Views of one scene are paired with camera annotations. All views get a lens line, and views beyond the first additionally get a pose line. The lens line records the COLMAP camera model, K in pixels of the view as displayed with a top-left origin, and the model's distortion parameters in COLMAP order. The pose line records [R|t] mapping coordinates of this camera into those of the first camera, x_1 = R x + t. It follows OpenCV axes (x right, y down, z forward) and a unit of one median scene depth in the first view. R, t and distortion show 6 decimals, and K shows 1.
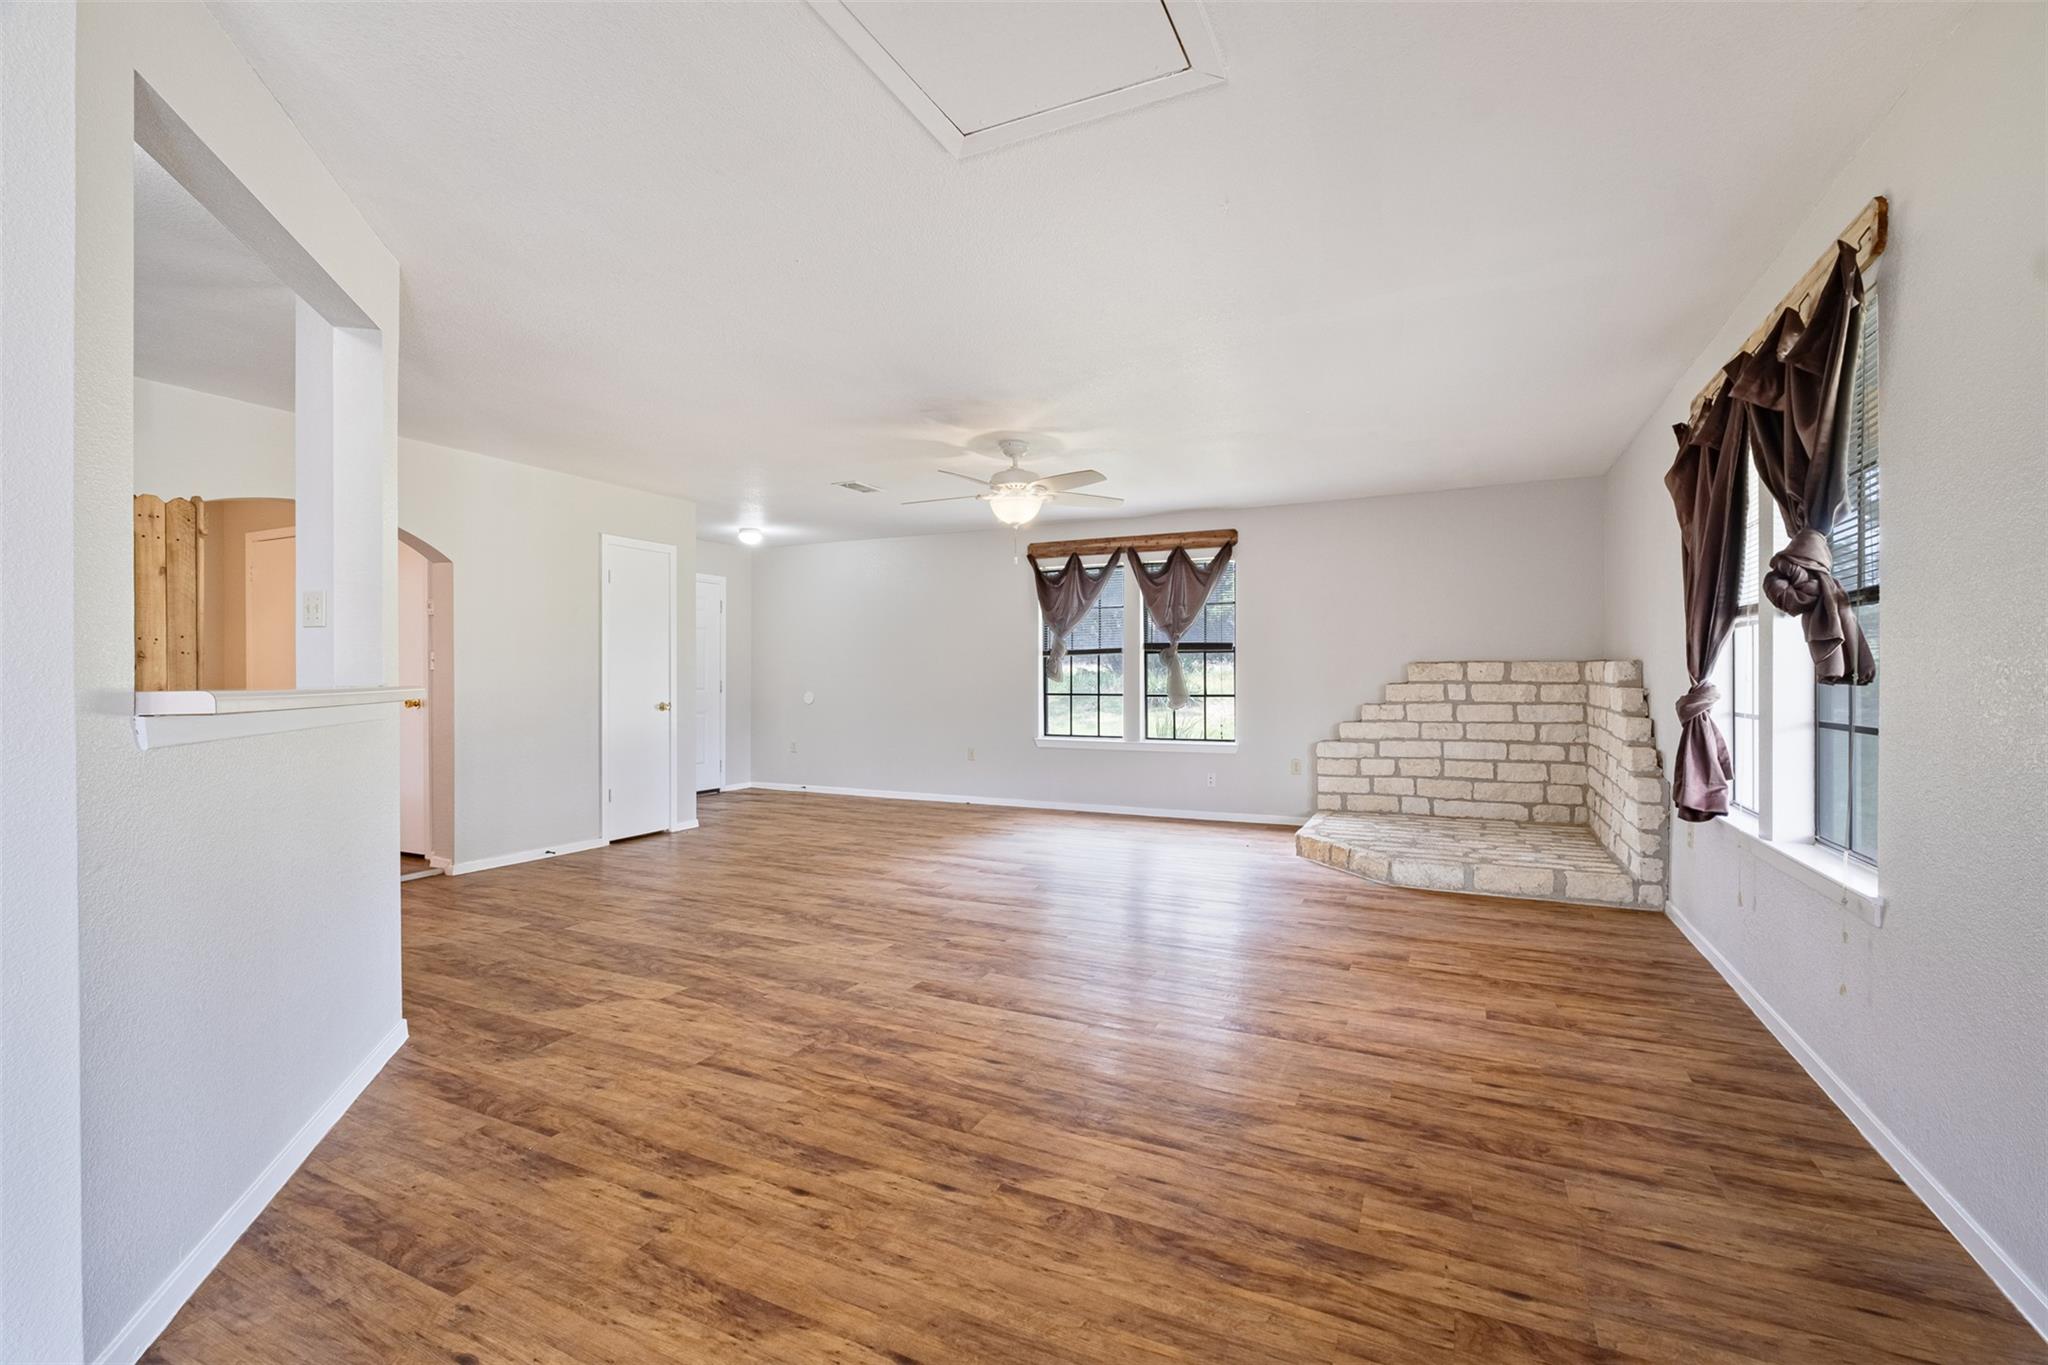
lens RADIAL K [[888.5, 0, 1012.1], [0, 888.5, 674.6], [0, 0, 1]] dist [-0.003700, -0.001859]
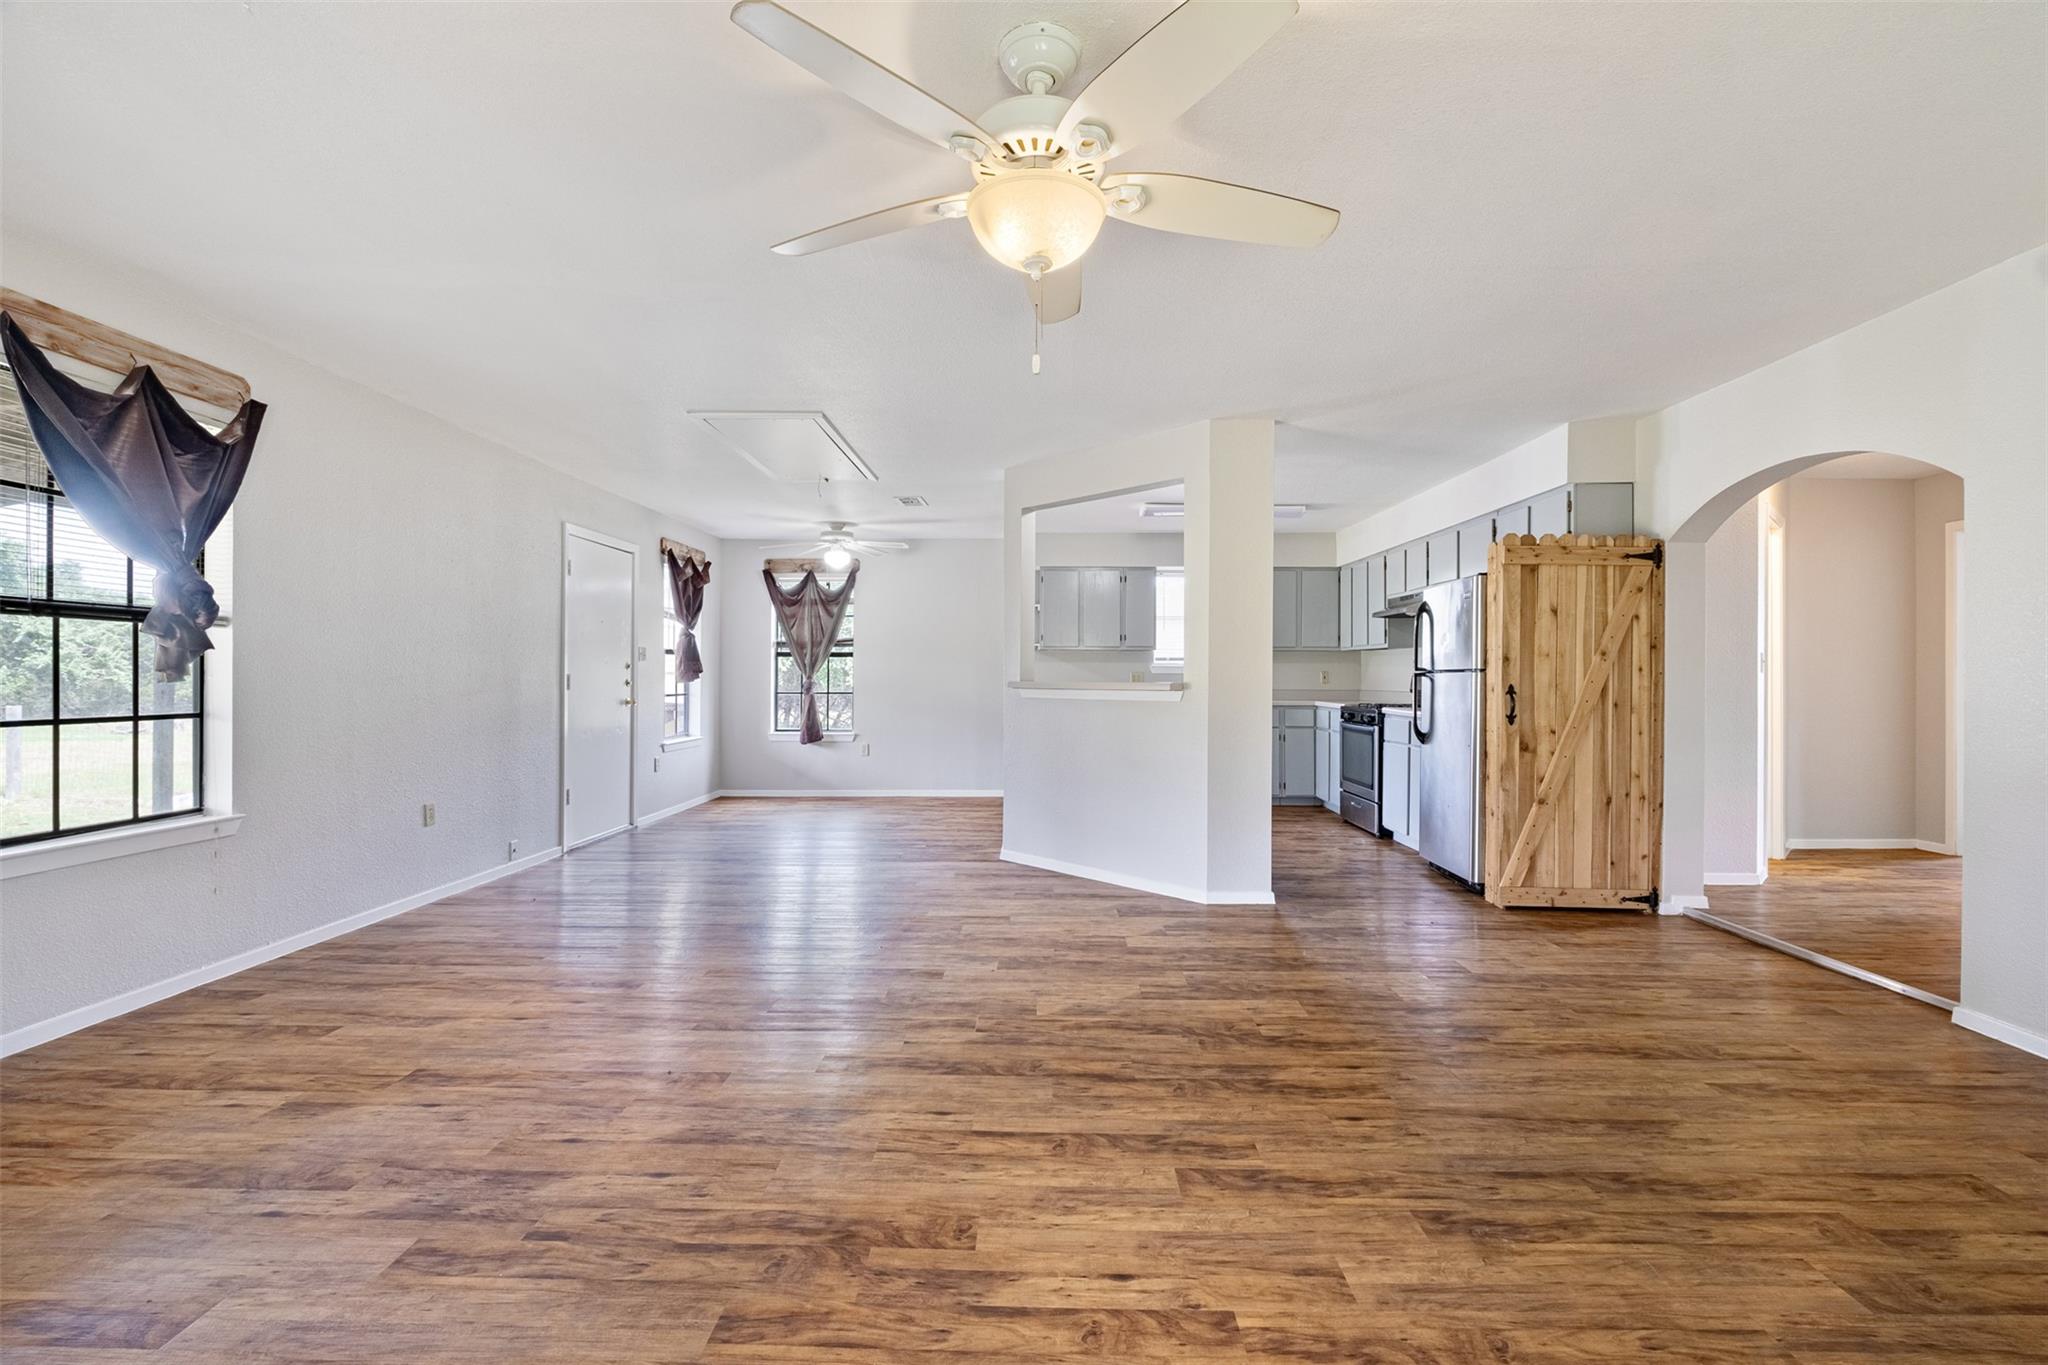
lens RADIAL K [[888.5, 0, 1035.5], [0, 888.5, 679.7], [0, 0, 1]] dist [-0.003700, -0.001859]
pose [[-0.900527, 0.000130, -0.434799, 0.207484], [-0.000018, 1.000000, 0.000336, 0.004619], [0.434799, 0.000310, -0.900527, 1.678255]]
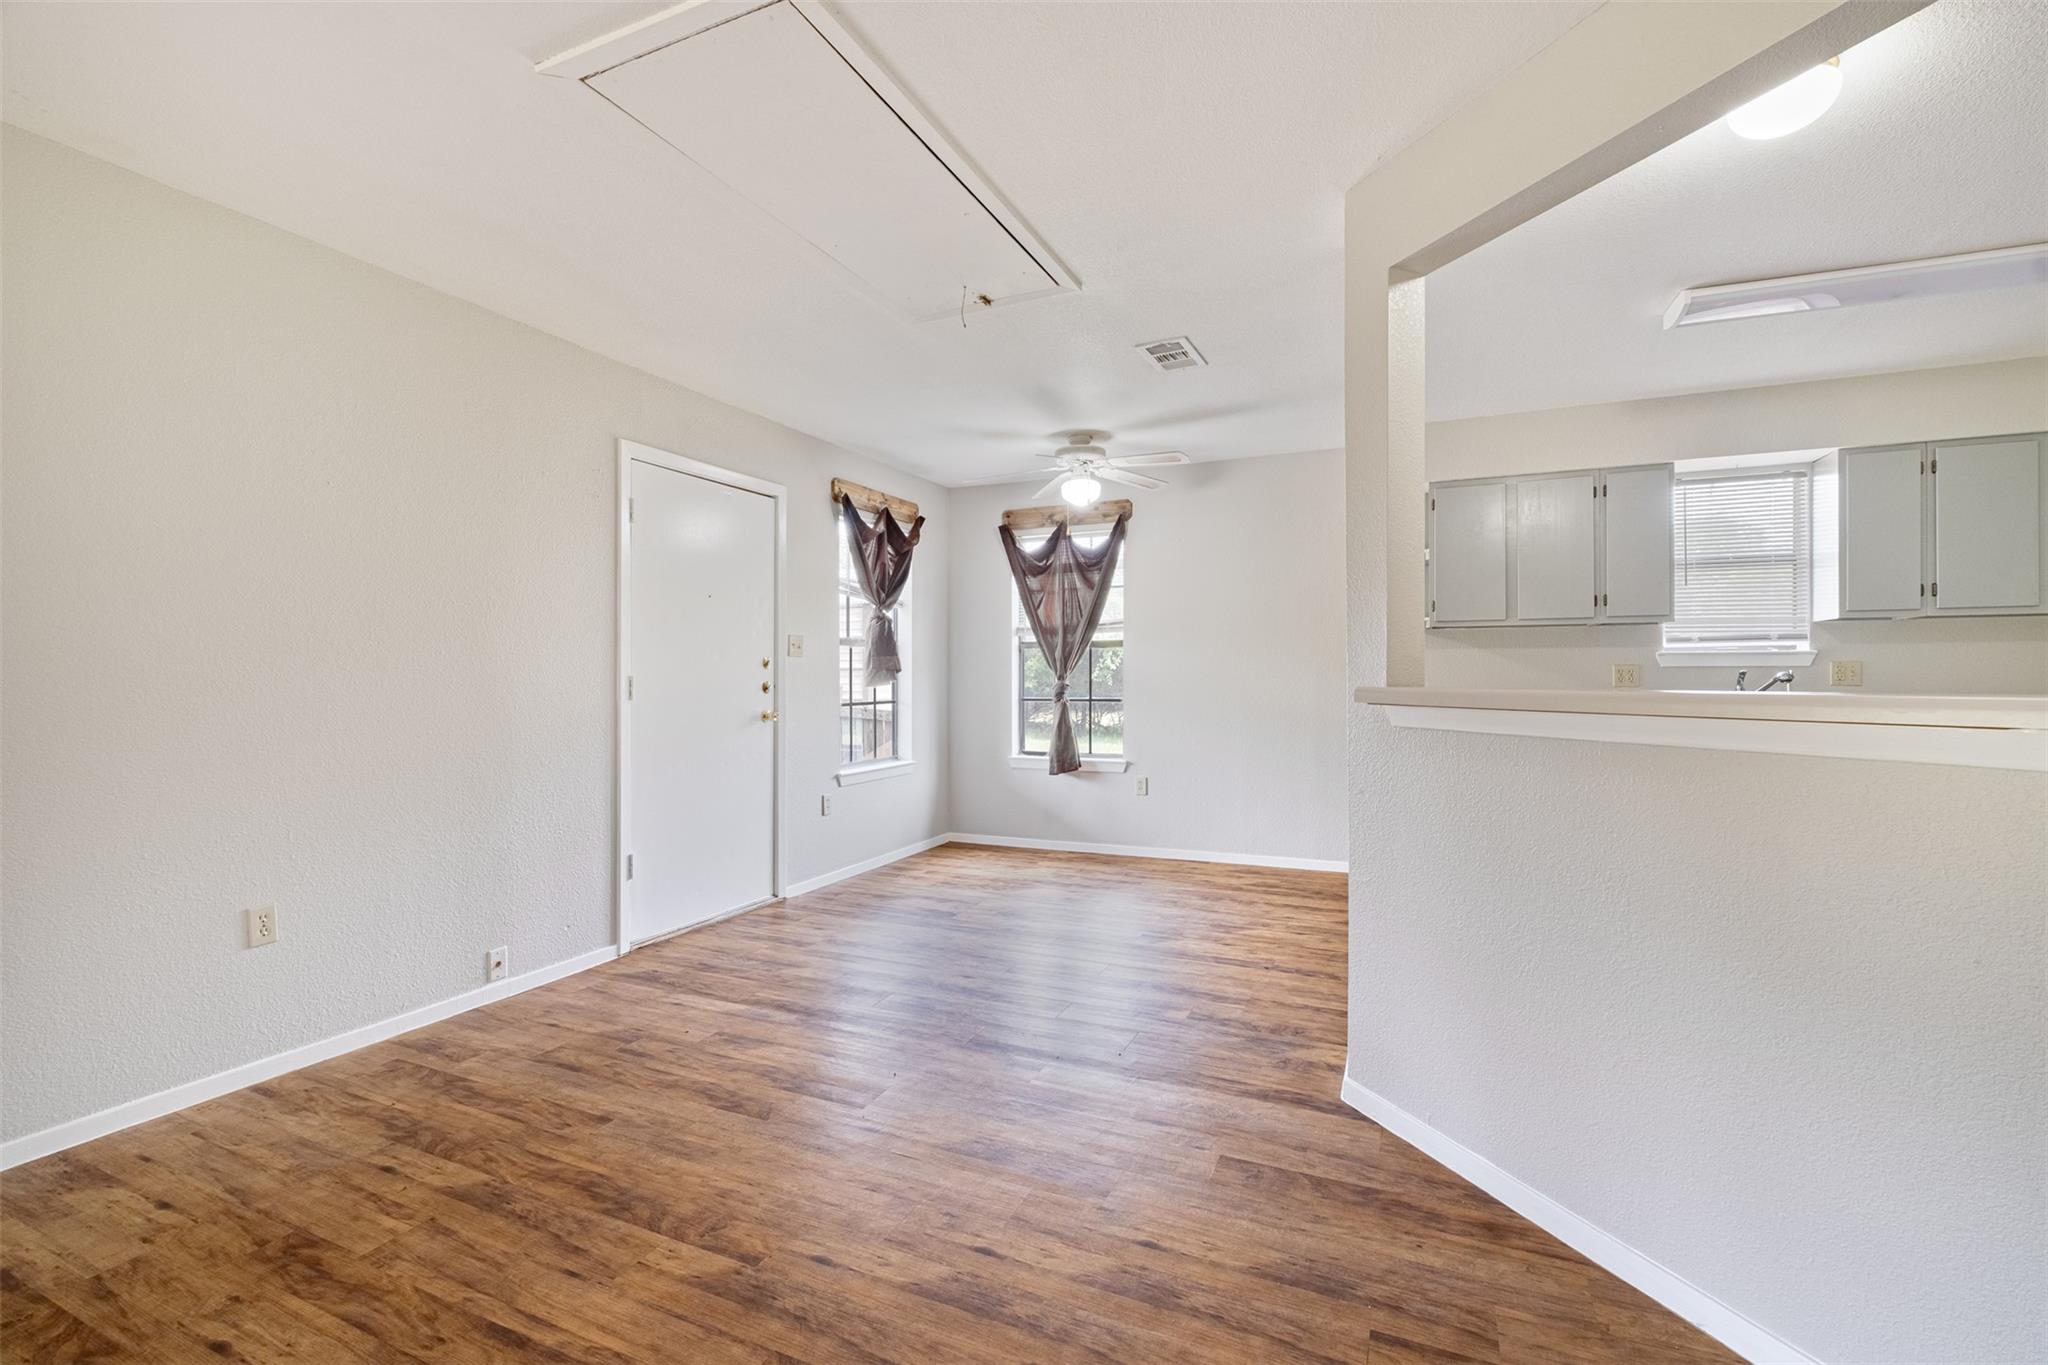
lens RADIAL K [[888.5, 0, 1027.2], [0, 888.5, 674.0], [0, 0, 1]] dist [-0.003700, -0.001859]
pose [[-0.999201, 0.004661, -0.039691, -0.127796], [0.004871, 0.999975, -0.005196, 0.000673], [0.039666, -0.005385, -0.999198, 0.962502]]
